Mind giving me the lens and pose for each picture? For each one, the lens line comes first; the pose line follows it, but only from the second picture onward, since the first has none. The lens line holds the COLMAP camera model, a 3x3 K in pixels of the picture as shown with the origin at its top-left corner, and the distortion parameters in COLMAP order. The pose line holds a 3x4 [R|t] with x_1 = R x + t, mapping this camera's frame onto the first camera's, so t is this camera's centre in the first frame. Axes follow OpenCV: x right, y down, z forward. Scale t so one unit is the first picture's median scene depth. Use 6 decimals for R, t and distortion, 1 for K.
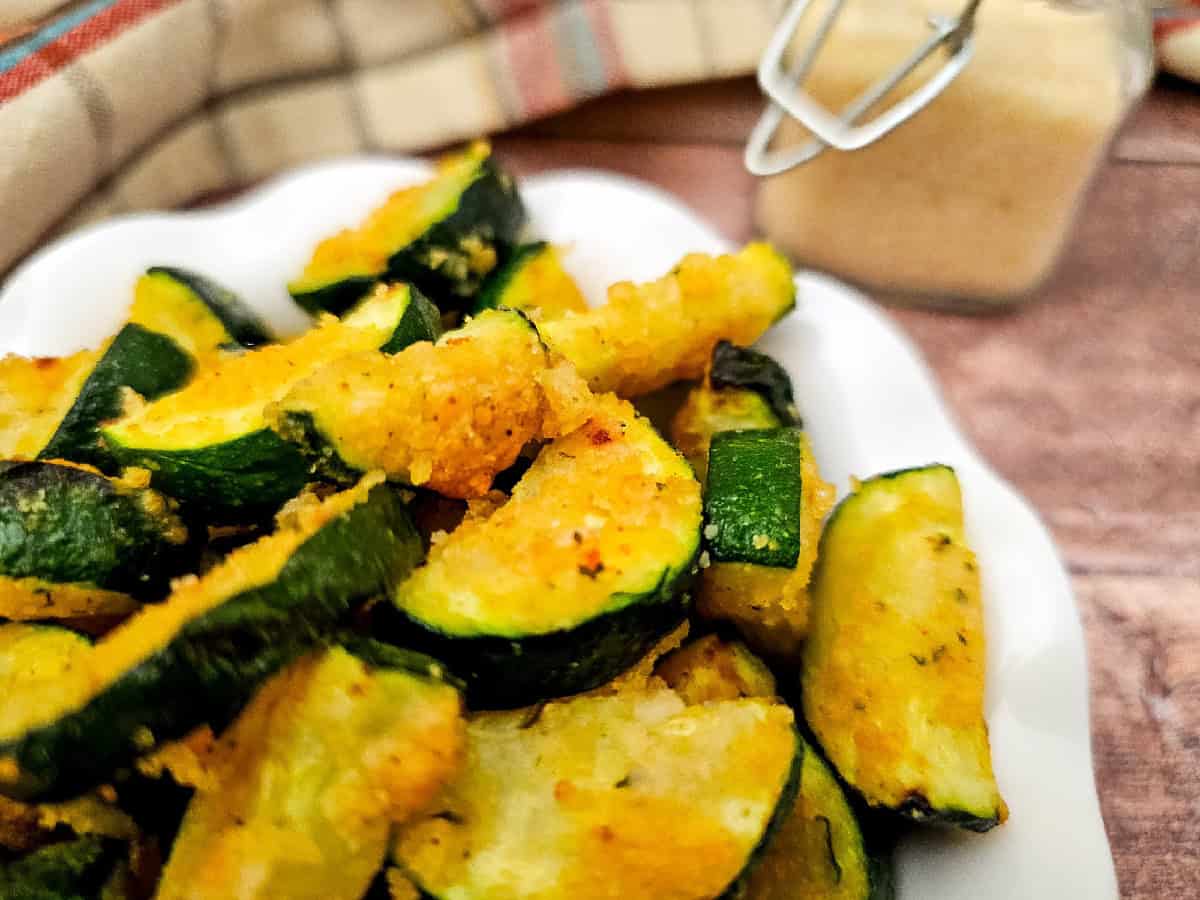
lens RADIAL K [[913.8, 0, 600.0], [0, 913.8, 450.0], [0, 0, 1]] dist [-0.103464, 0.044847]
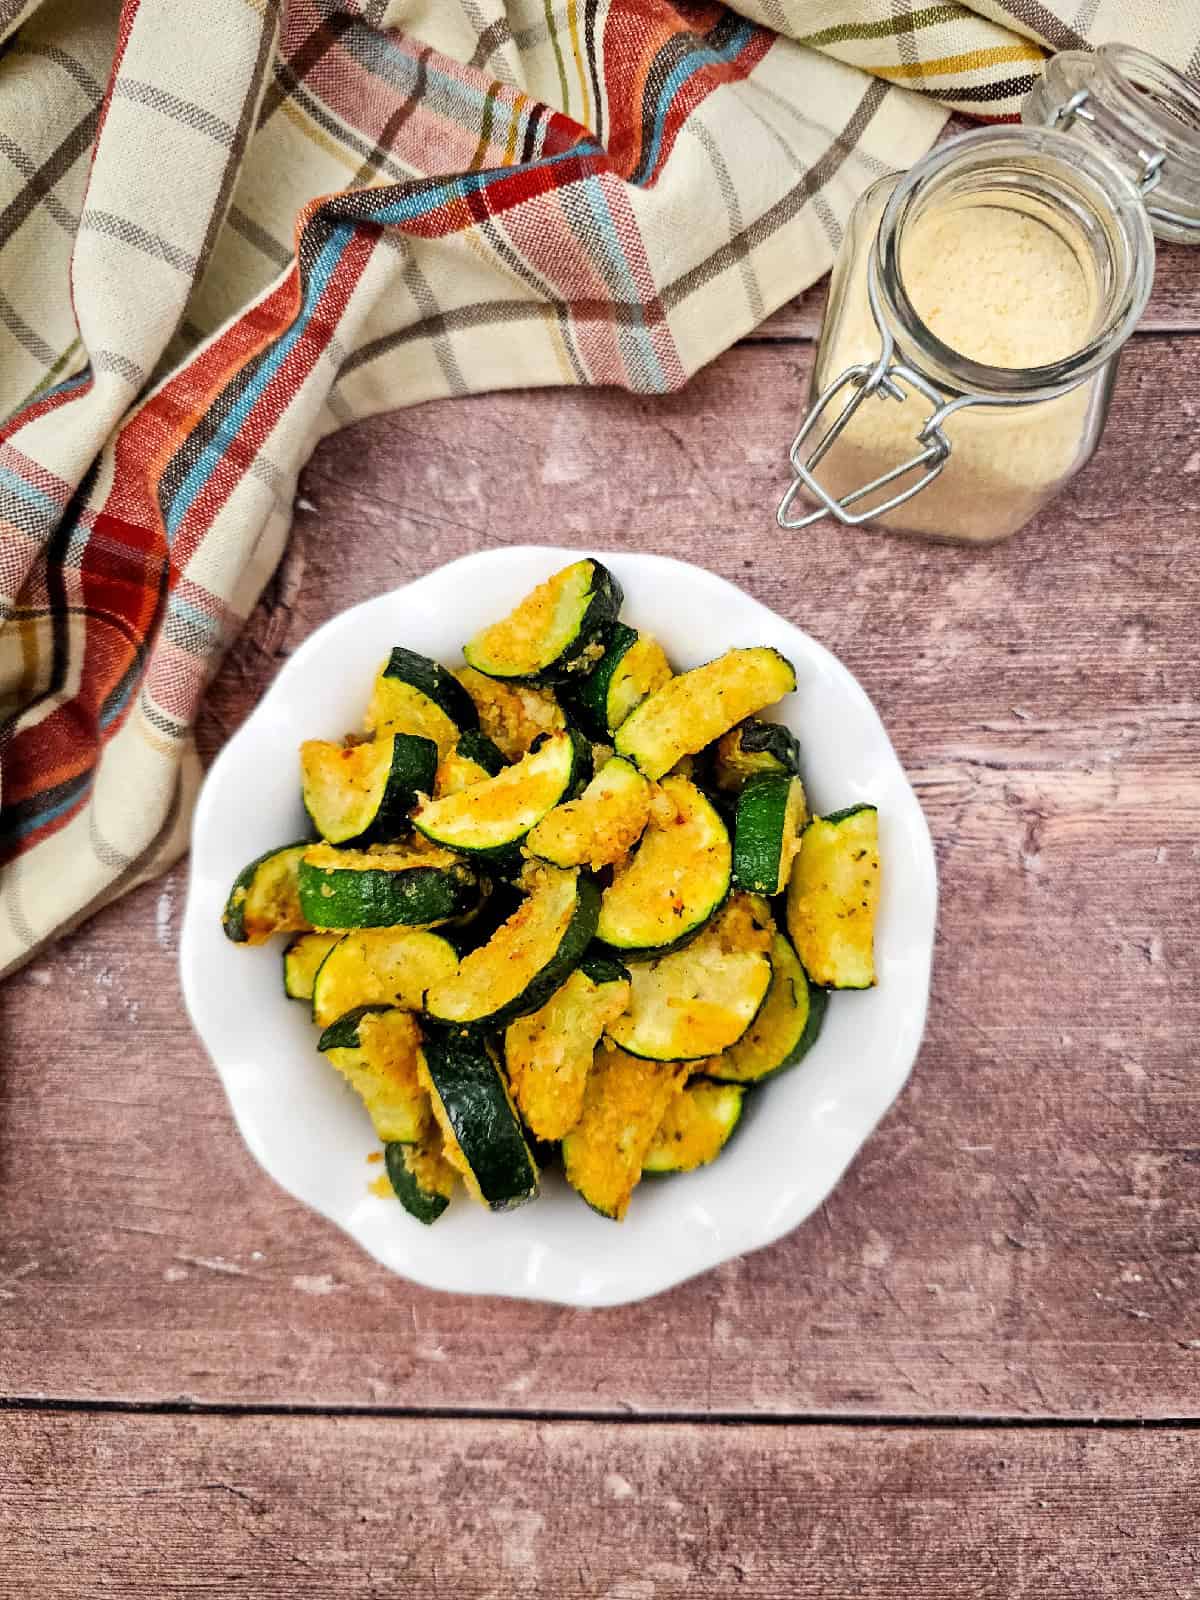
lens RADIAL K [[1097.5, 0, 600.0], [0, 1097.5, 800.0], [0, 0, 1]] dist [-0.001201, -0.048455]
pose [[0.997806, -0.033951, -0.056836, -0.035108], [0.058487, 0.854293, 0.516490, -1.291587], [0.031019, -0.518681, 0.854405, -0.988358]]
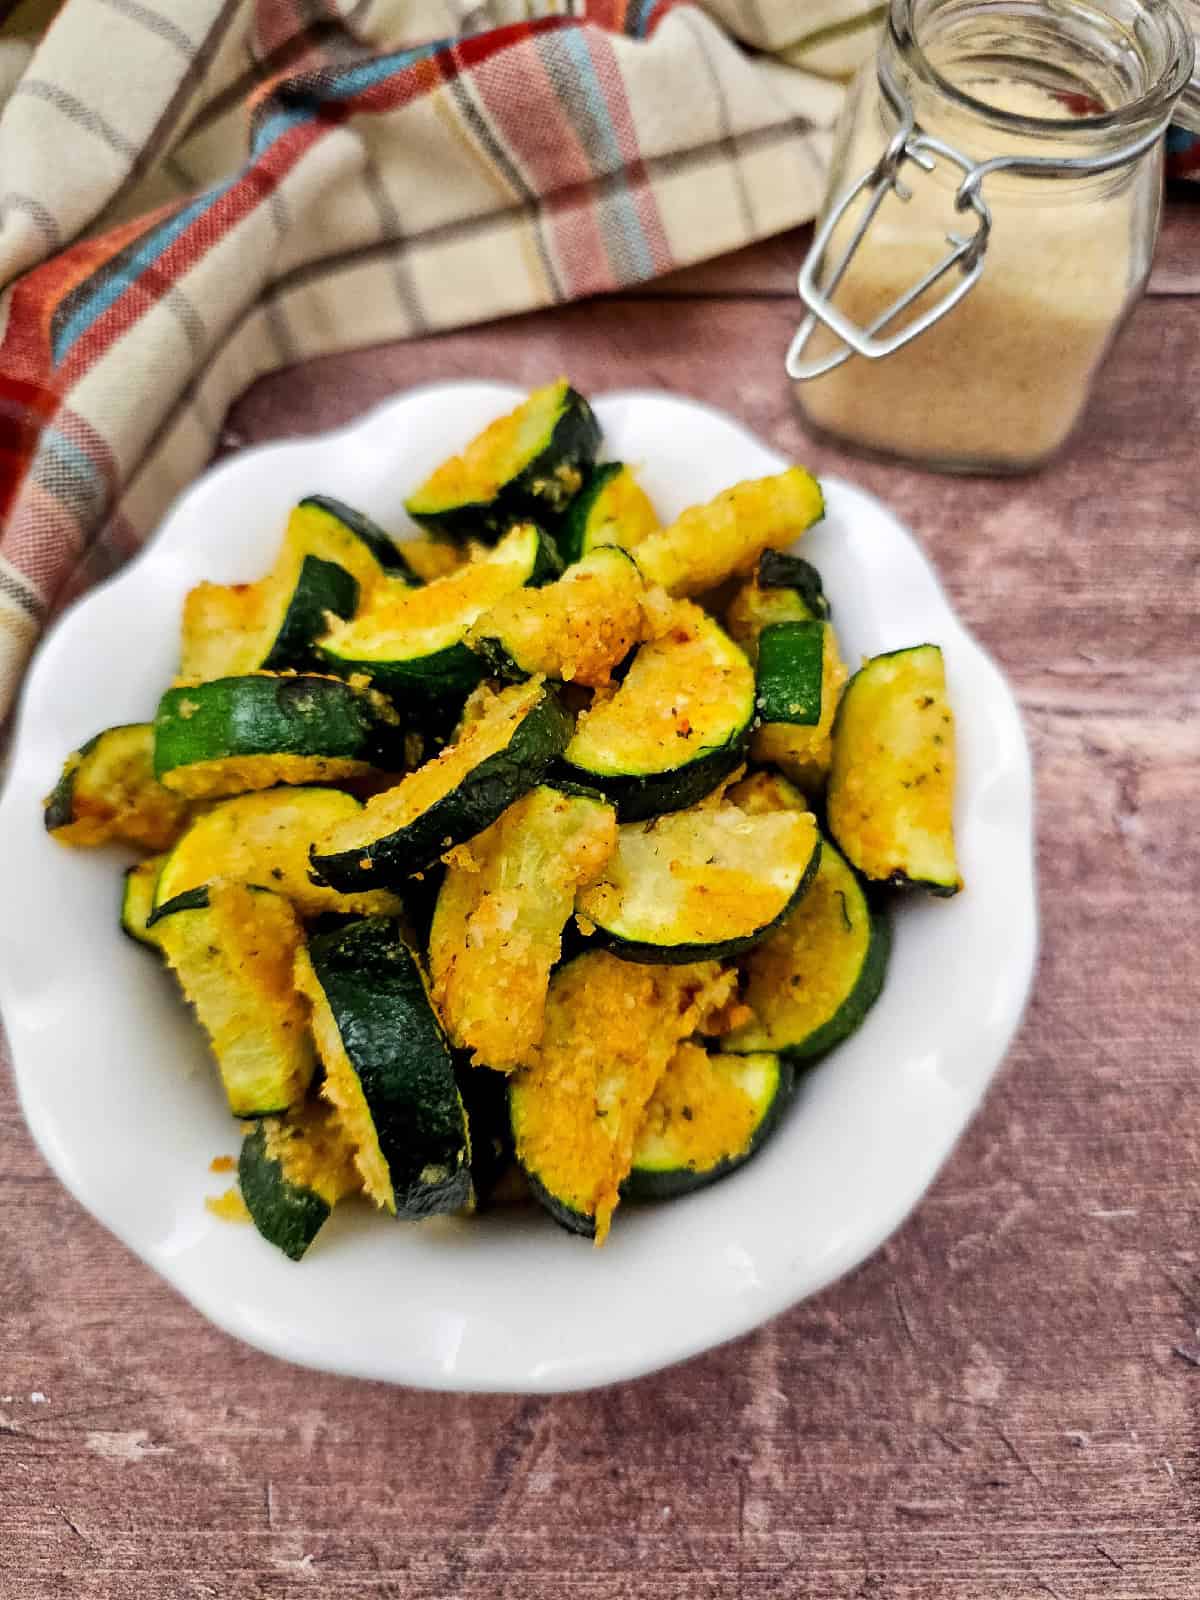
lens RADIAL K [[1136.4, 0, 601.5], [0, 1136.4, 812.5], [0, 0, 1]] dist [-0.037797, -0.002260]
pose [[0.999157, -0.038741, -0.013612, -0.114158], [0.040784, 0.974790, 0.219366, -0.144599], [0.004770, -0.219736, 0.975548, -0.804217]]
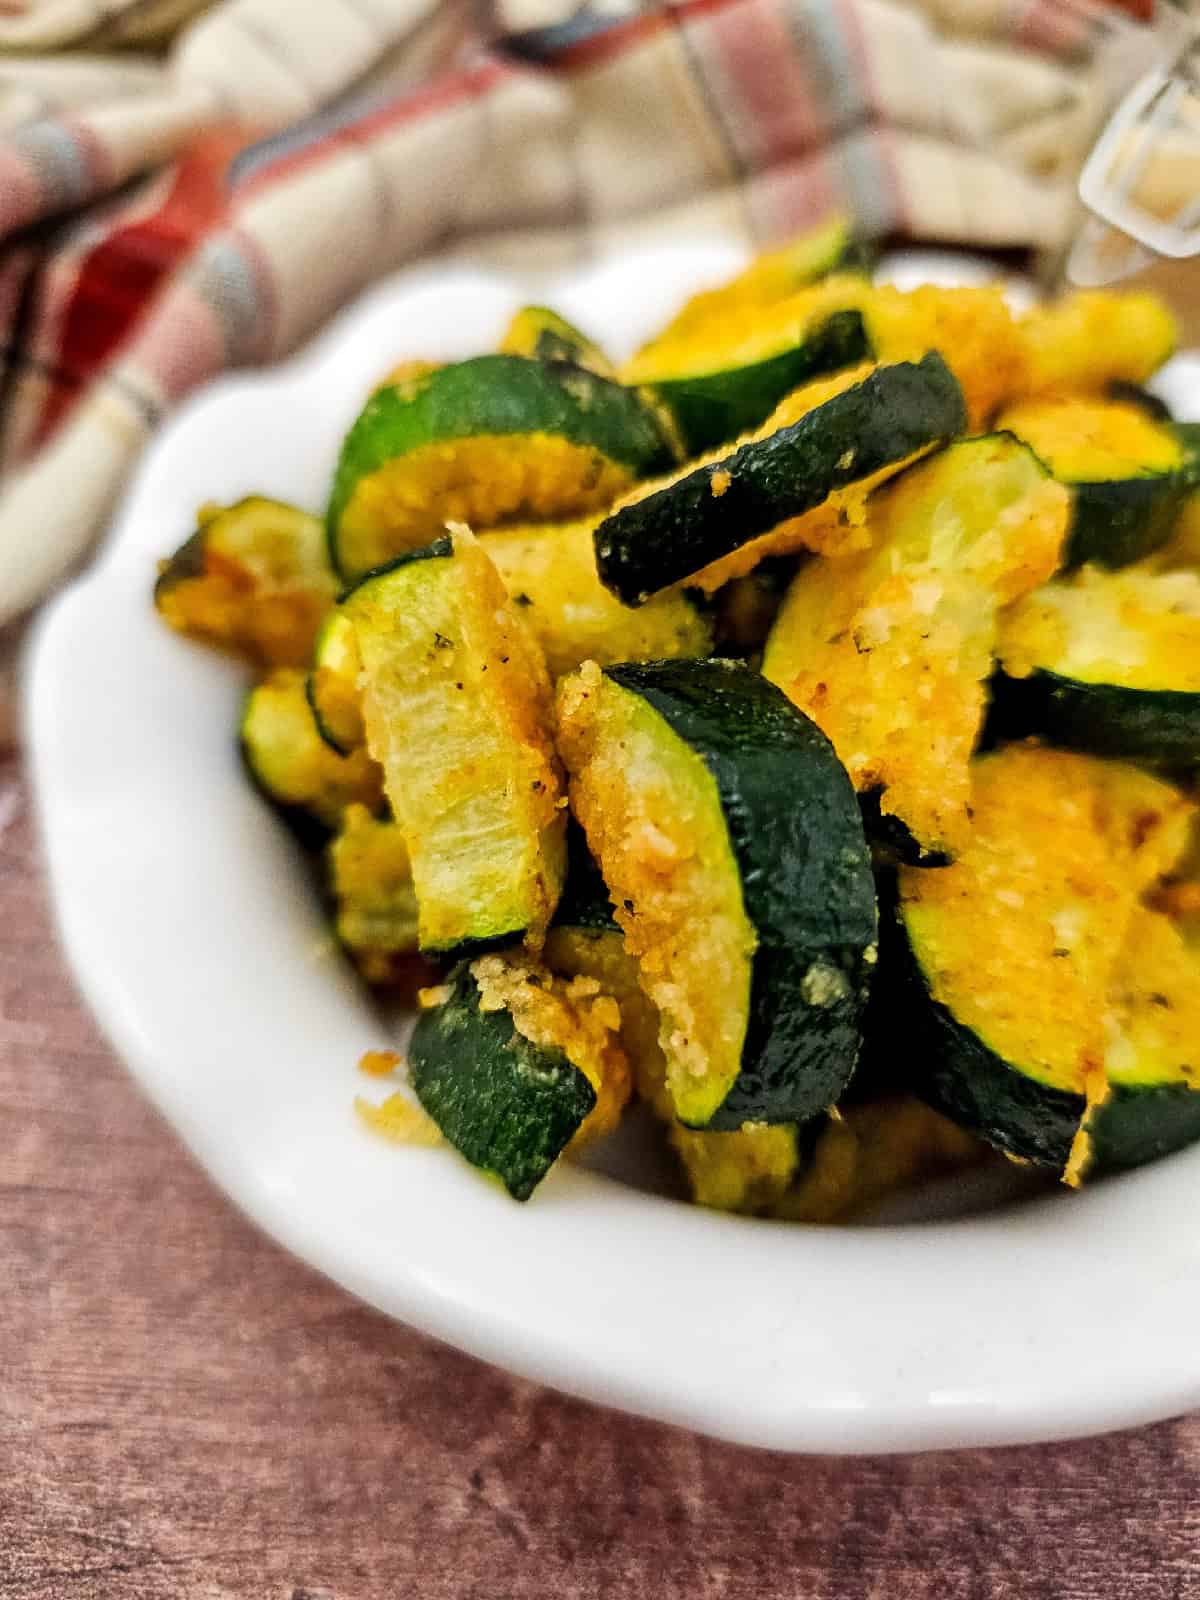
lens RADIAL K [[1178.0, 0, 600.0], [0, 1178.0, 800.0], [0, 0, 1]] dist [-0.049910, -0.002890]
pose [[0.999834, 0.016465, 0.007853, -0.557626], [-0.015714, 0.996024, -0.087683, 0.598834], [-0.009265, 0.087545, 0.996117, -0.311093]]
